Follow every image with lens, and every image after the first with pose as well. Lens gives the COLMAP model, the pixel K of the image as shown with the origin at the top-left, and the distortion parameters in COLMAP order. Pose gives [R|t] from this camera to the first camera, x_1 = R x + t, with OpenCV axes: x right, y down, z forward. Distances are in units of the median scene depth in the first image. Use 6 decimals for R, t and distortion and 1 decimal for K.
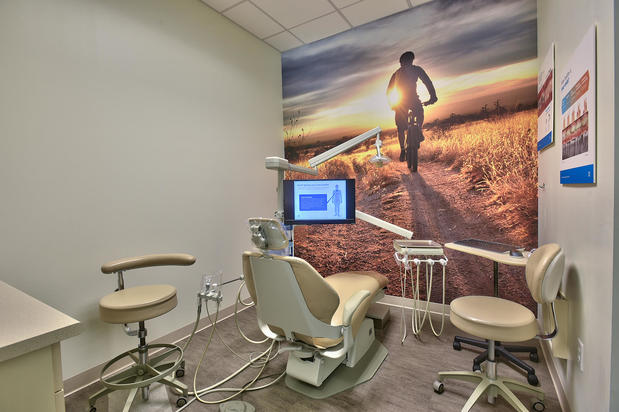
lens RADIAL K [[291.4, 0, 309.7], [0, 291.4, 203.5], [0, 0, 1]] dist [-0.013028, 0.001380]
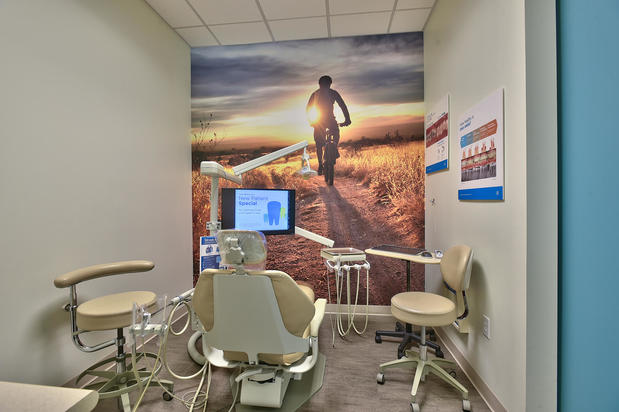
lens RADIAL K [[291.4, 0, 312.6], [0, 291.4, 203.6], [0, 0, 1]] dist [-0.013028, 0.001380]
pose [[0.902671, 0.019076, 0.429907, -0.194962], [-0.002472, 0.999230, -0.039148, 0.002920], [-0.430323, 0.034275, 0.902024, 0.054182]]
